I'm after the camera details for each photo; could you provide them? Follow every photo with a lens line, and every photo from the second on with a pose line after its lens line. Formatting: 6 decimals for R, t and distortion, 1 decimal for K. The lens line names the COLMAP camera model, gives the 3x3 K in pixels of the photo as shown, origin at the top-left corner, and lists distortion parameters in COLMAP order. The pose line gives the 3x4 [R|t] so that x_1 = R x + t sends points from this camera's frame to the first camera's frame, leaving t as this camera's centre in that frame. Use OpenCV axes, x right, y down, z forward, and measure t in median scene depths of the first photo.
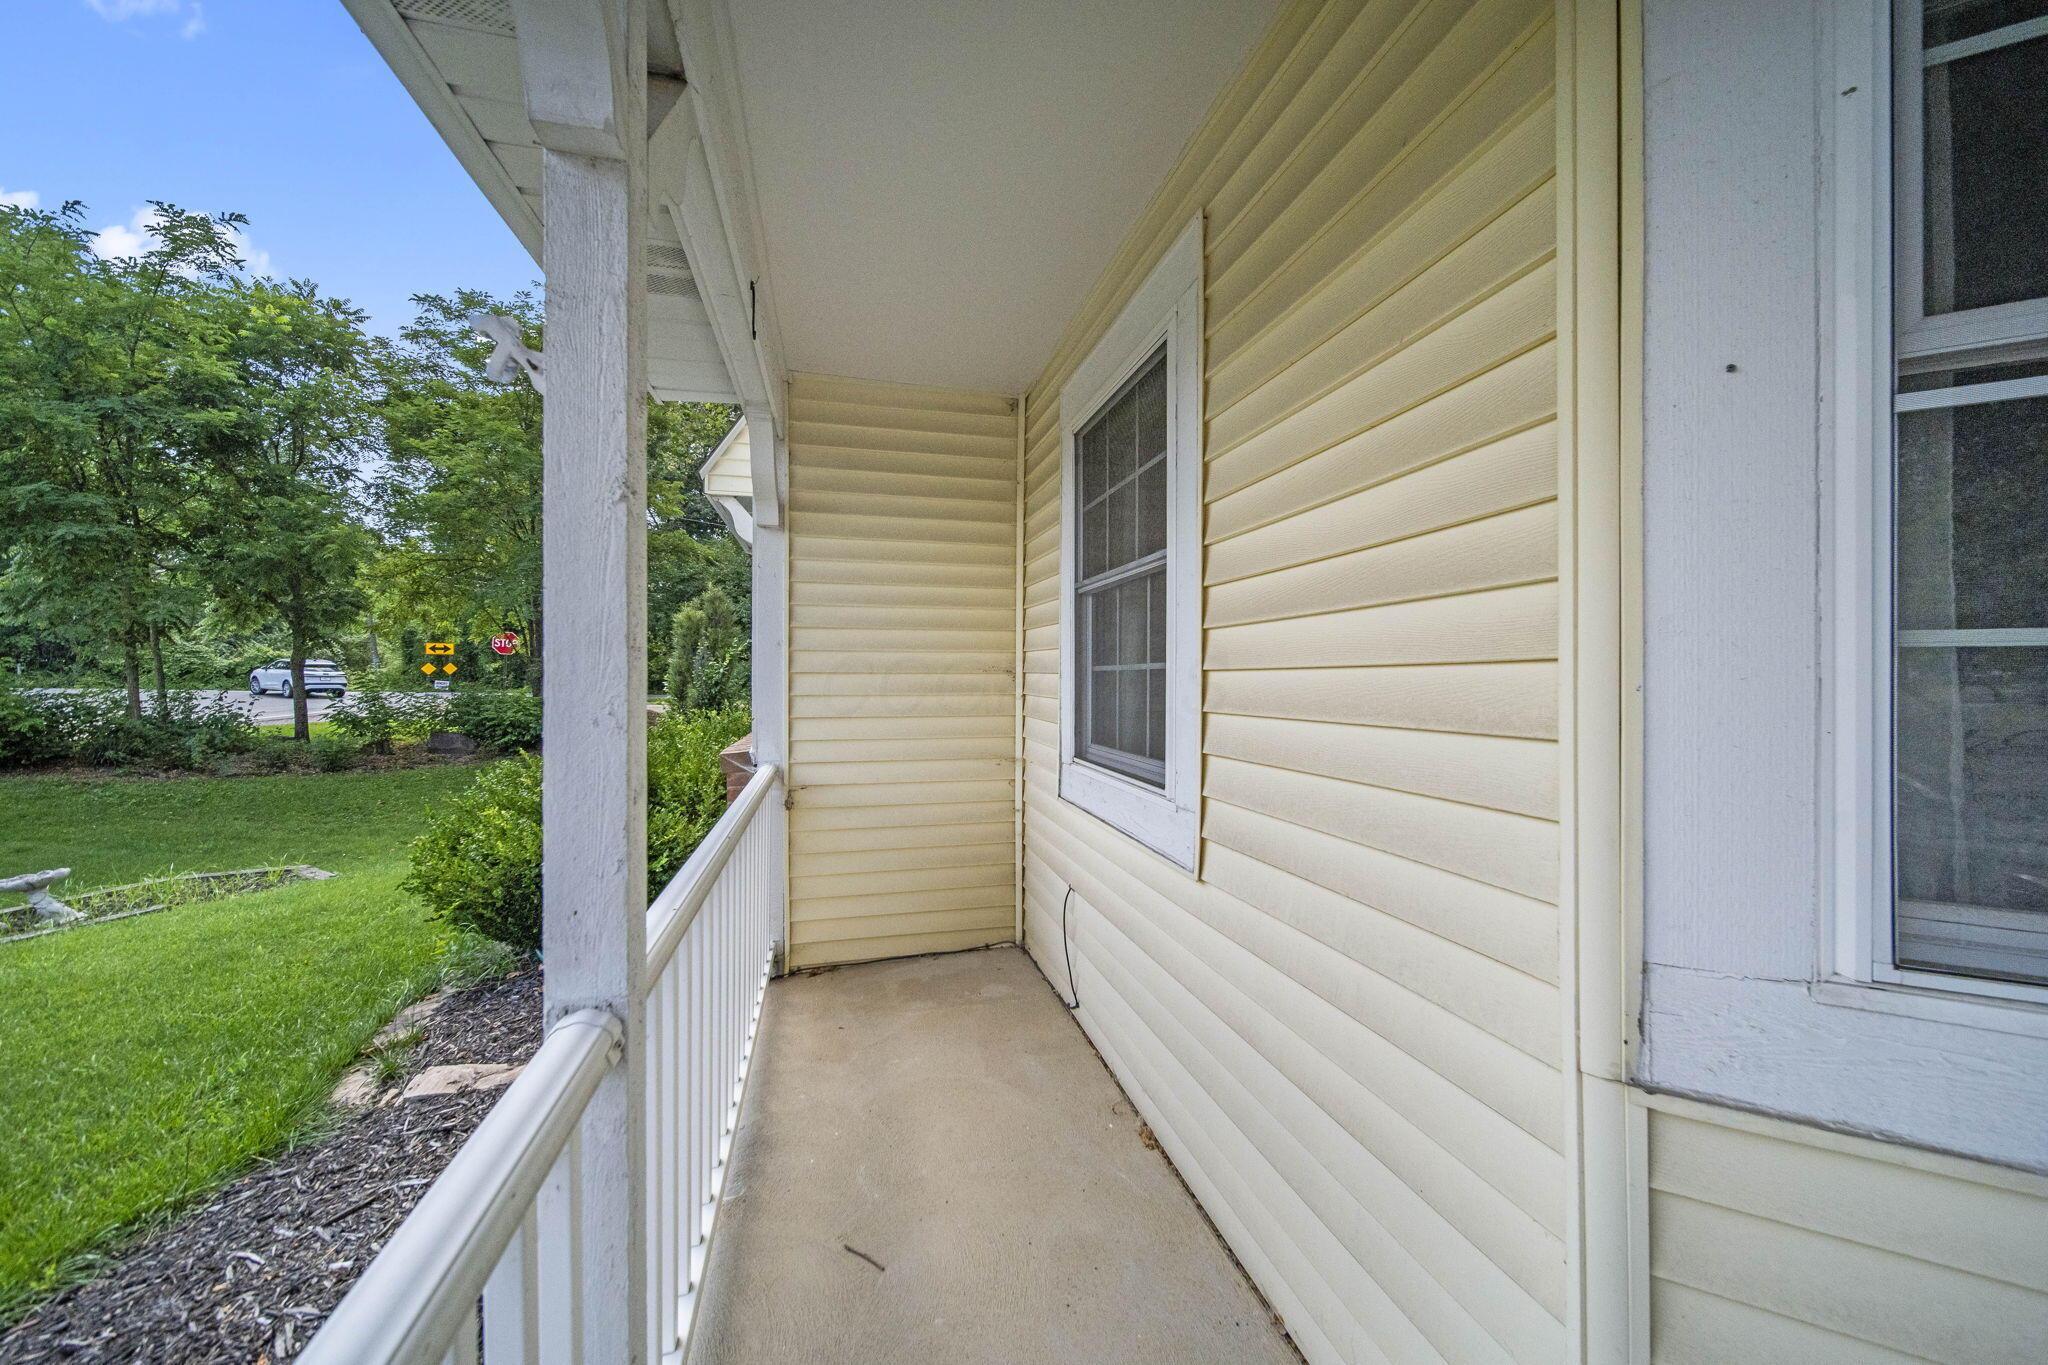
lens RADIAL K [[728.6, 0, 1026.4], [0, 728.6, 679.5], [0, 0, 1]] dist [0.001040, -0.001175]
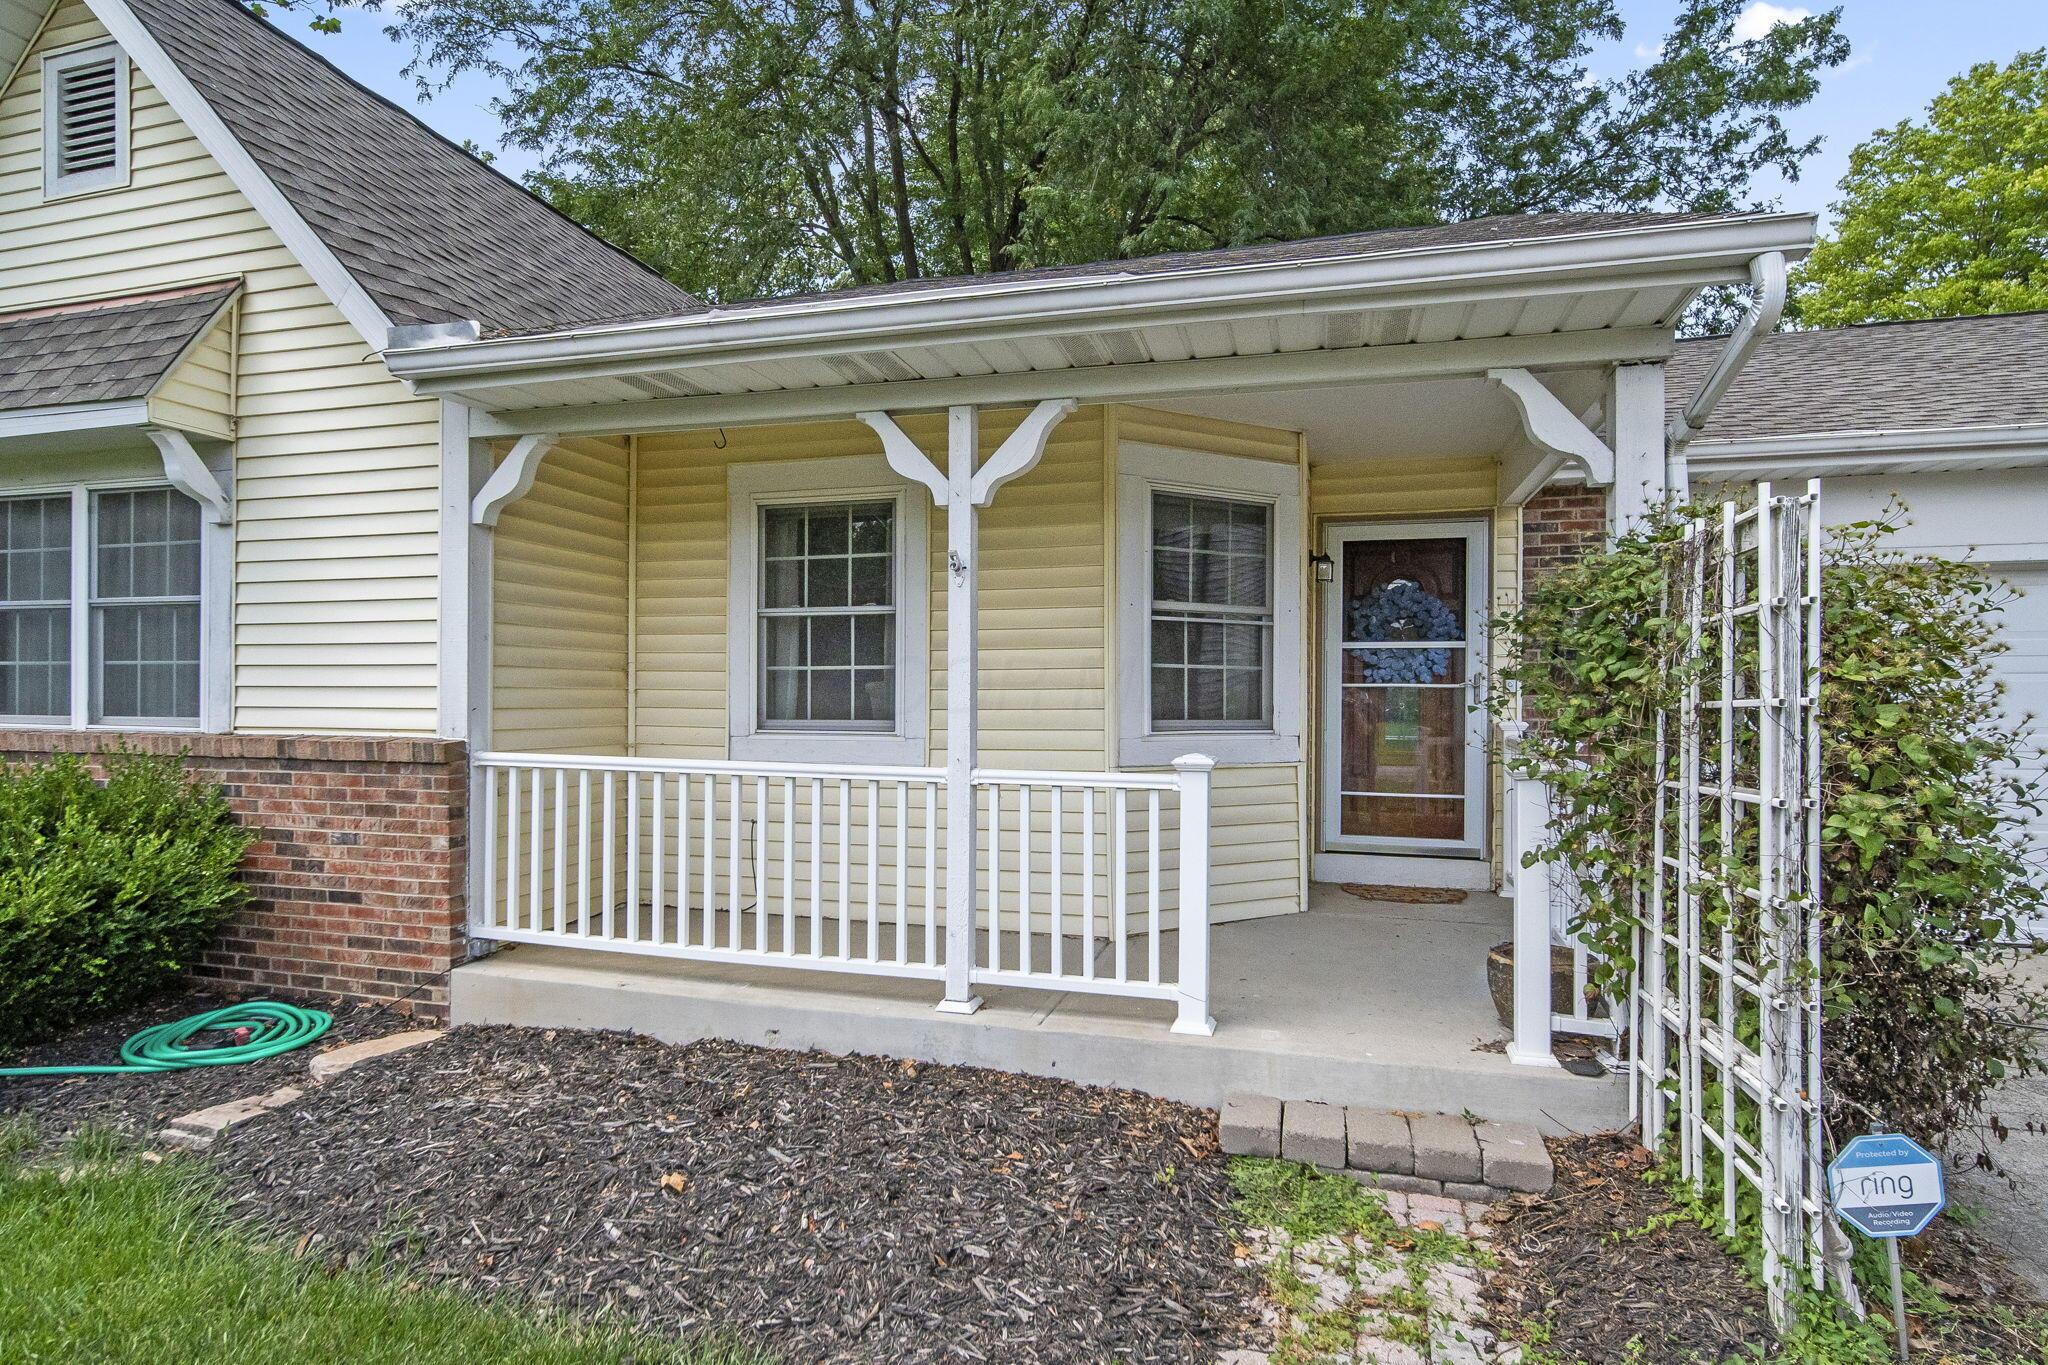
lens RADIAL K [[1117.3, 0, 1016.9], [0, 1117.3, 688.2], [0, 0, 1]] dist [-0.001186, 0.001169]
pose [[0.502348, 0.008698, 0.864622, -1.508482], [-0.000217, 0.999951, -0.009934, 0.043560], [-0.864666, 0.004803, 0.502325, -0.525528]]
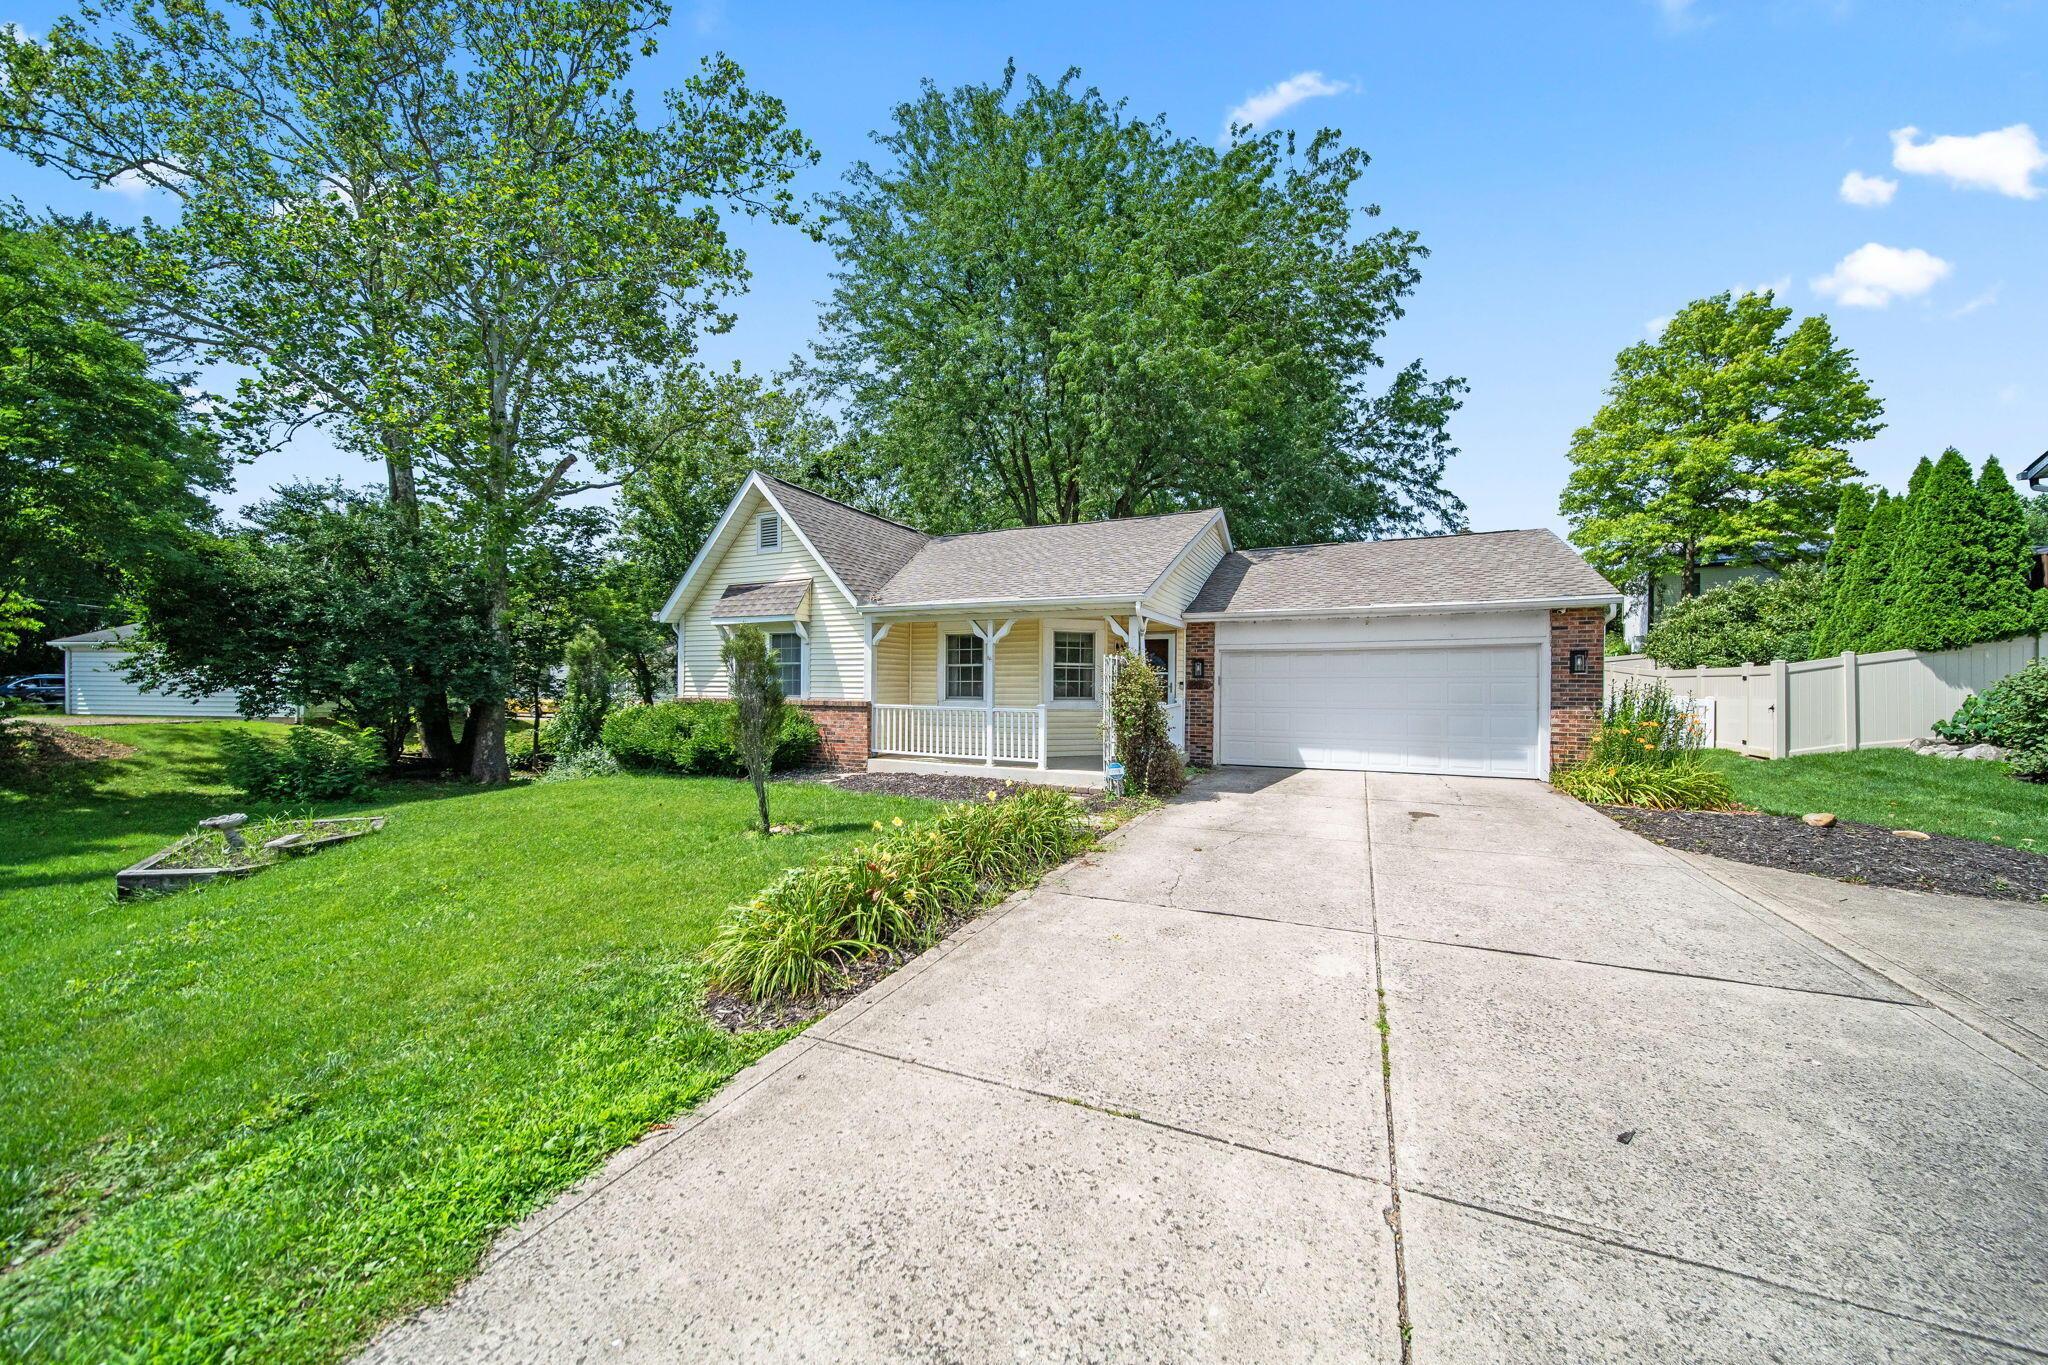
lens RADIAL K [[728.6, 0, 1023.7], [0, 728.6, 682.6], [0, 0, 1]] dist [0.001040, -0.001175]
pose [[0.630652, 0.004975, 0.776050, -3.272954], [-0.001675, 0.999986, -0.005049, 0.015898], [-0.776064, 0.001884, 0.630651, -2.402451]]
